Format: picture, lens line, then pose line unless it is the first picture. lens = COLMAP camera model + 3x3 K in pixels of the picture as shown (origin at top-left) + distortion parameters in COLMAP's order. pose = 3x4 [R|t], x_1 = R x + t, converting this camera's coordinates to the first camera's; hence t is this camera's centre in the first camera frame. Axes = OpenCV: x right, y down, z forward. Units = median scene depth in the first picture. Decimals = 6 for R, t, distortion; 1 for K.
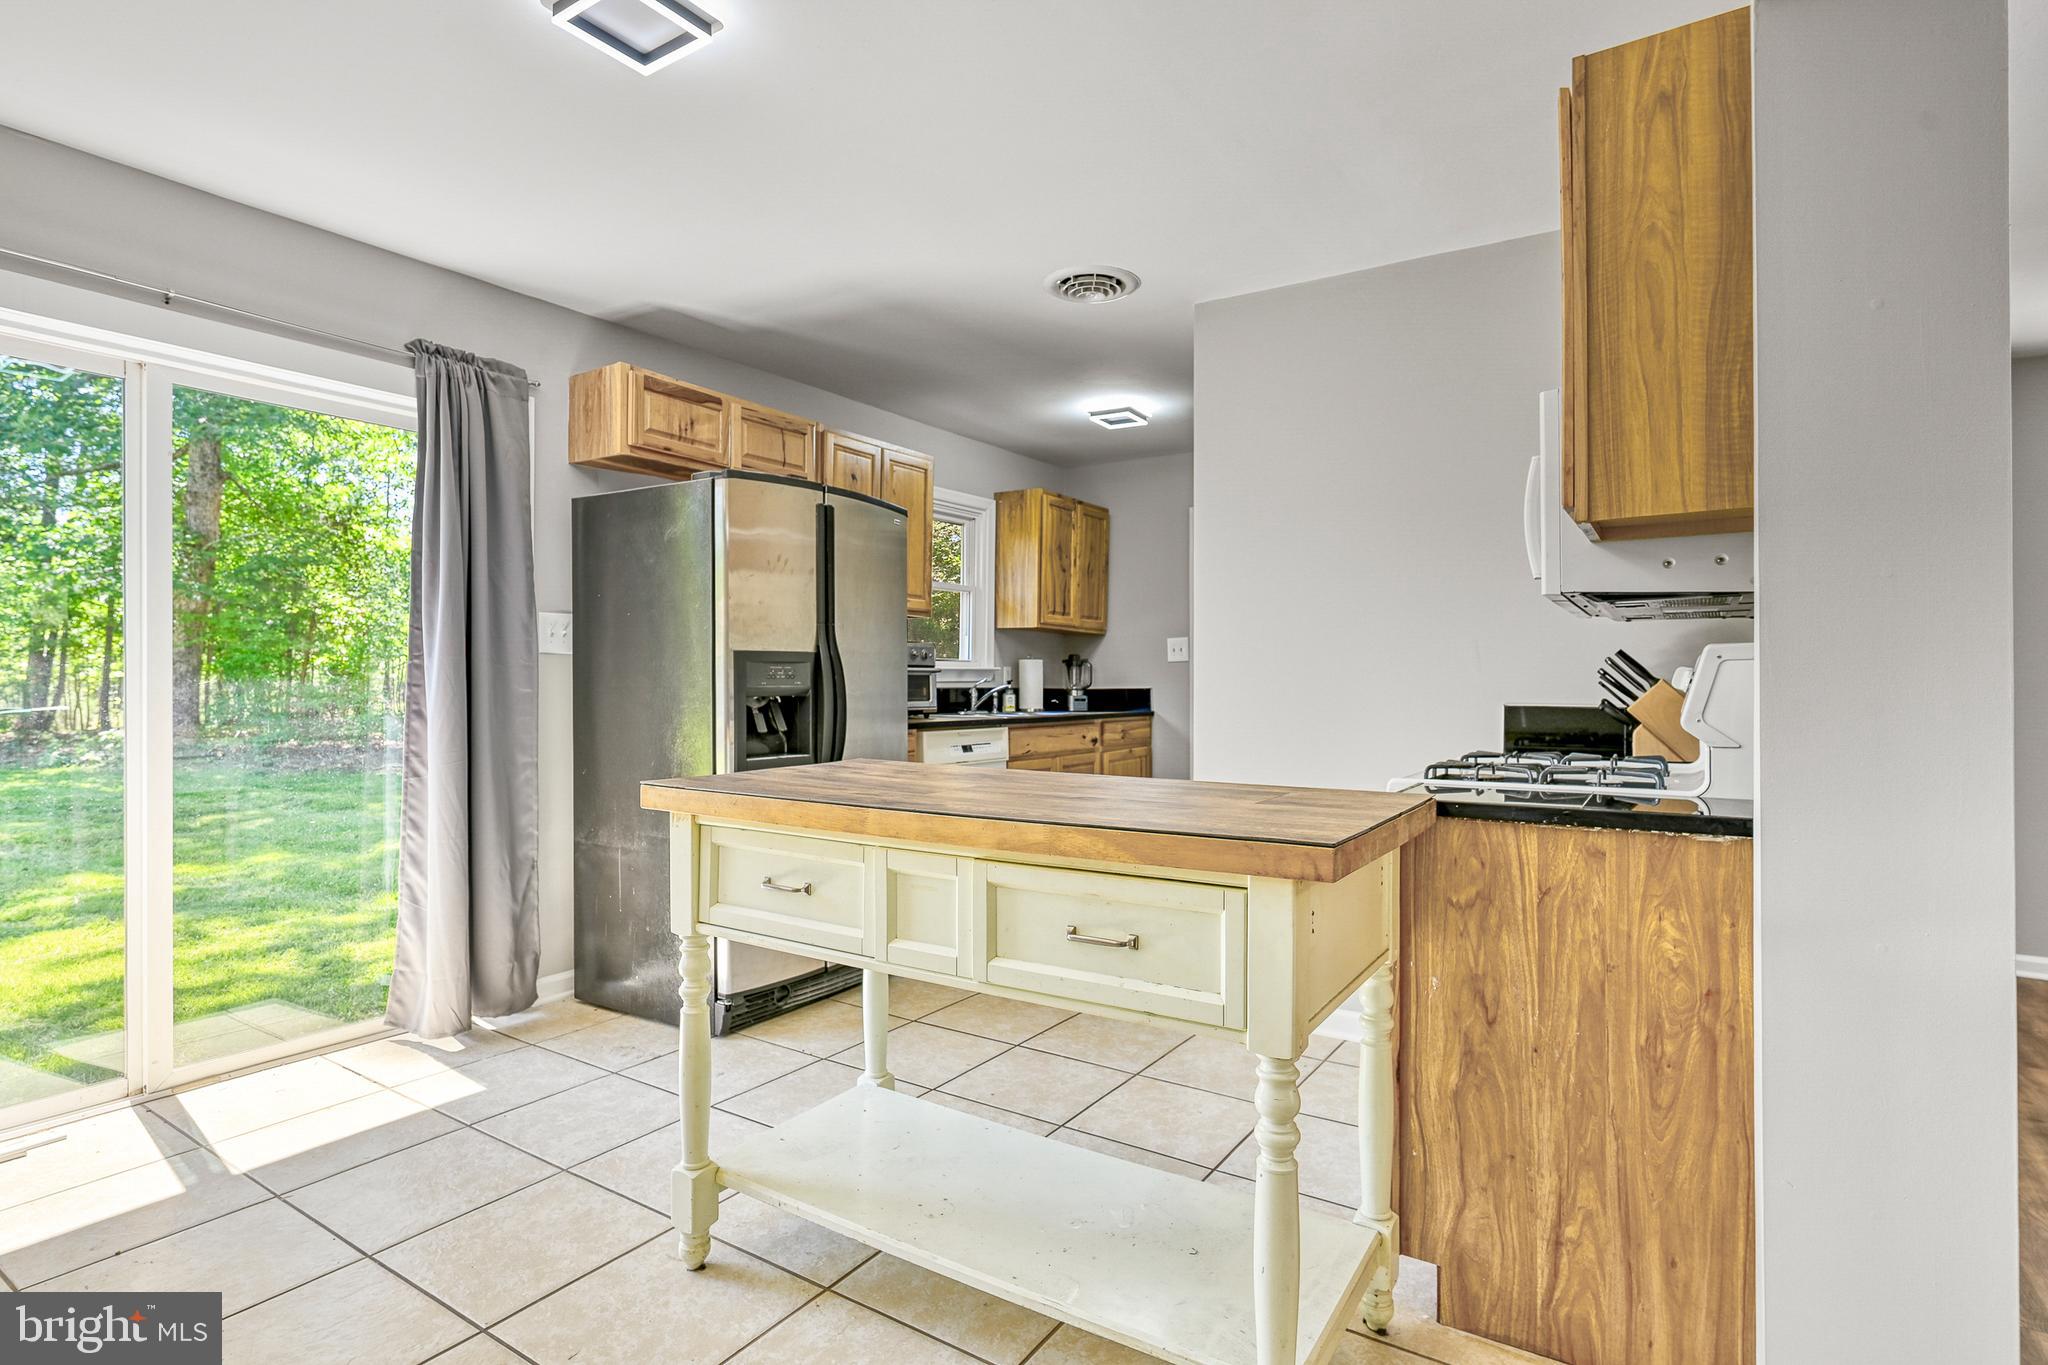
lens RADIAL K [[1019.6, 0, 1024.0], [0, 1019.6, 682.5], [0, 0, 1]] dist [-0.000946, -0.000304]
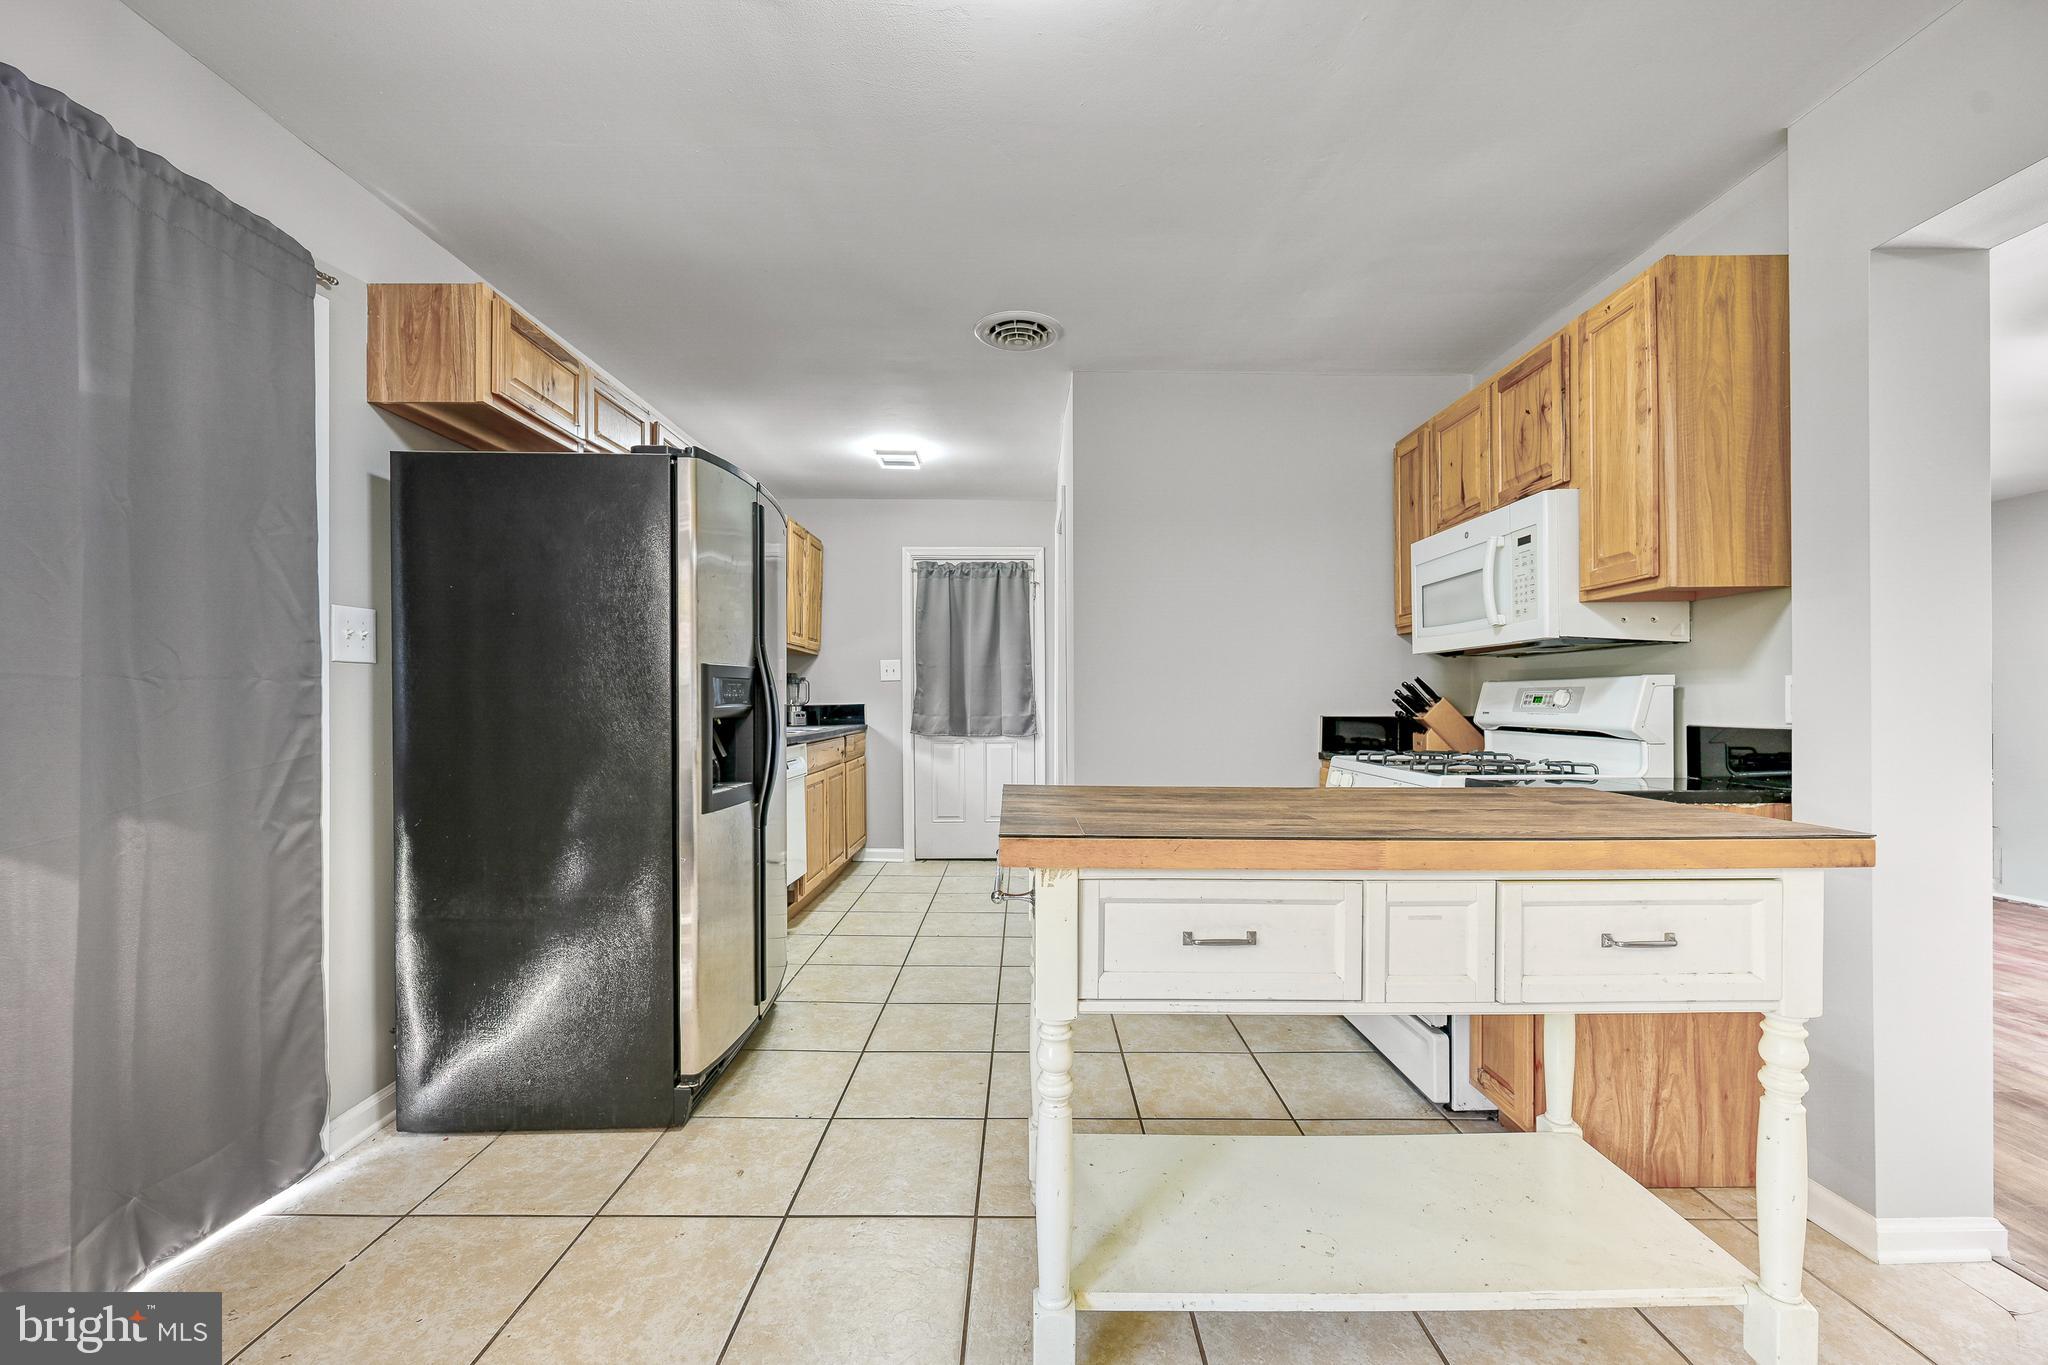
lens RADIAL K [[812.2, 0, 1020.0], [0, 812.2, 699.2], [0, 0, 1]] dist [0.000492, -0.000003]
pose [[0.834438, -0.002657, 0.551096, -0.803073], [0.001274, 0.999995, 0.002892, -0.007434], [-0.551101, -0.001711, 0.834437, 0.547019]]
